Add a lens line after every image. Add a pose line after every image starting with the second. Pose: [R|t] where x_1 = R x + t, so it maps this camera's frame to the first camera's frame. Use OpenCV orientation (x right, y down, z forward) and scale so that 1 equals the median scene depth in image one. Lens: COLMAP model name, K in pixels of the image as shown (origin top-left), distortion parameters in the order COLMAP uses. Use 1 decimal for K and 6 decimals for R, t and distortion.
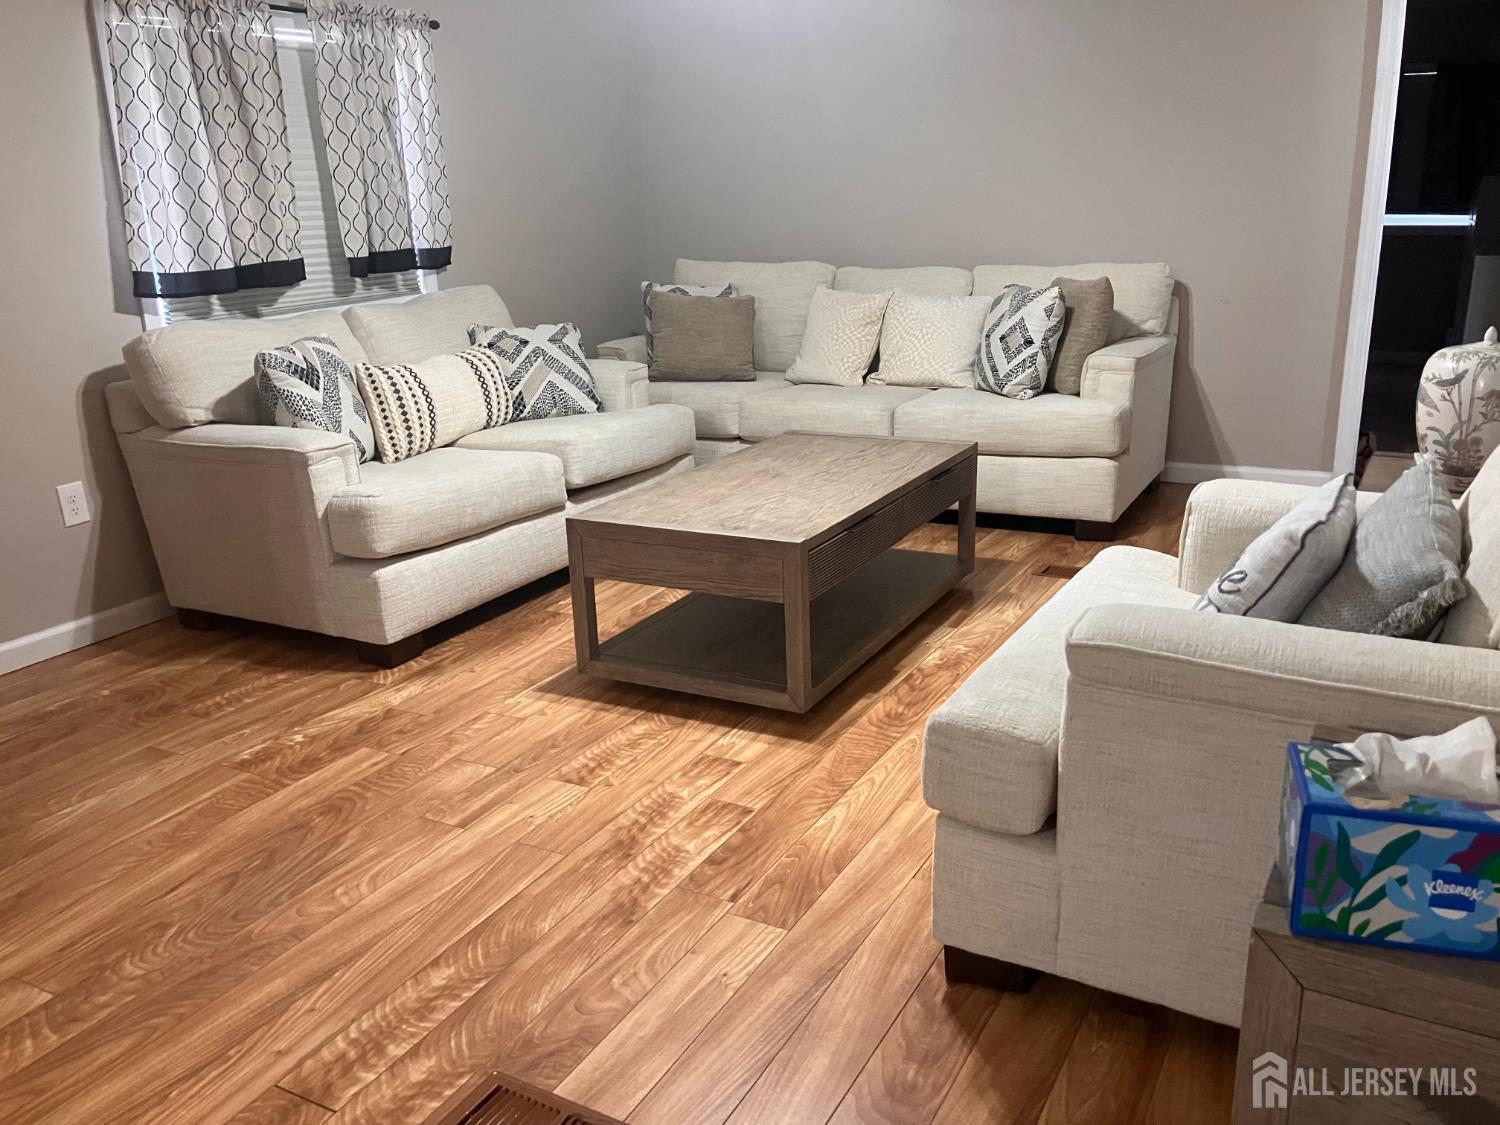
lens RADIAL K [[1248.8, 0, 712.6], [0, 1248.8, 569.0], [0, 0, 1]] dist [0.021067, -0.026862]
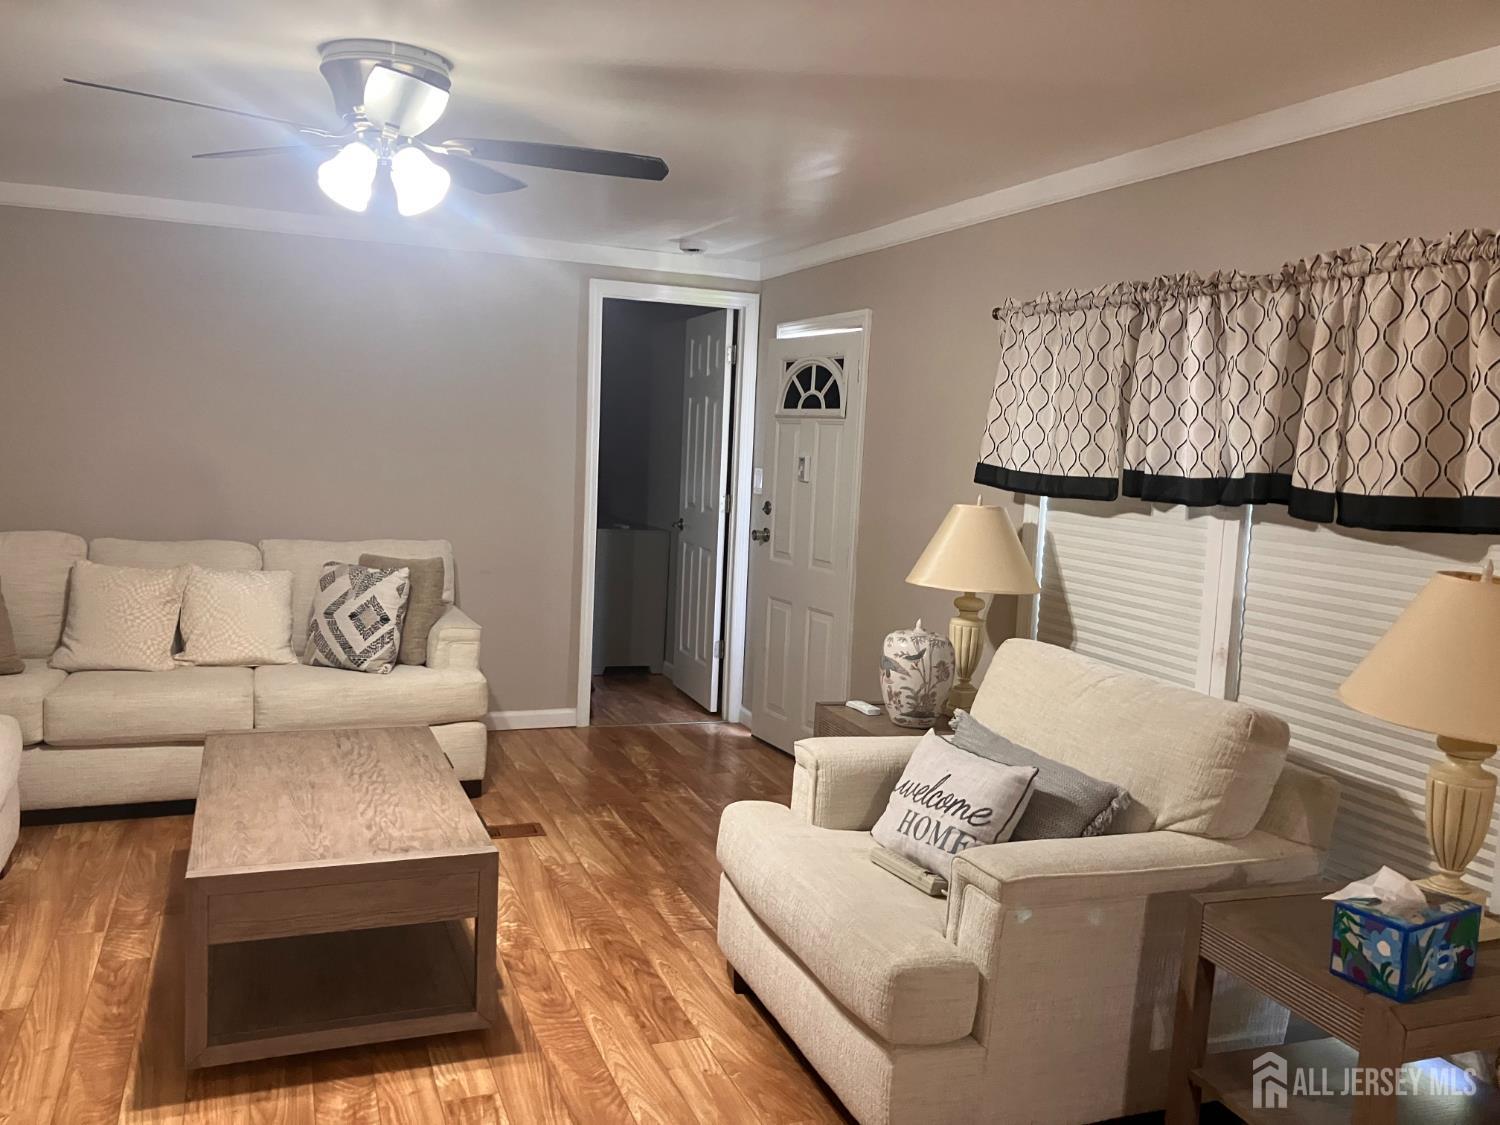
lens RADIAL K [[1248.8, 0, 753.2], [0, 1248.8, 557.8], [0, 0, 1]] dist [0.021067, -0.026862]
pose [[0.620793, -0.012425, 0.783876, -0.554986], [0.153652, 0.982411, -0.106114, -0.108128], [-0.768770, 0.186319, 0.611782, 0.166514]]
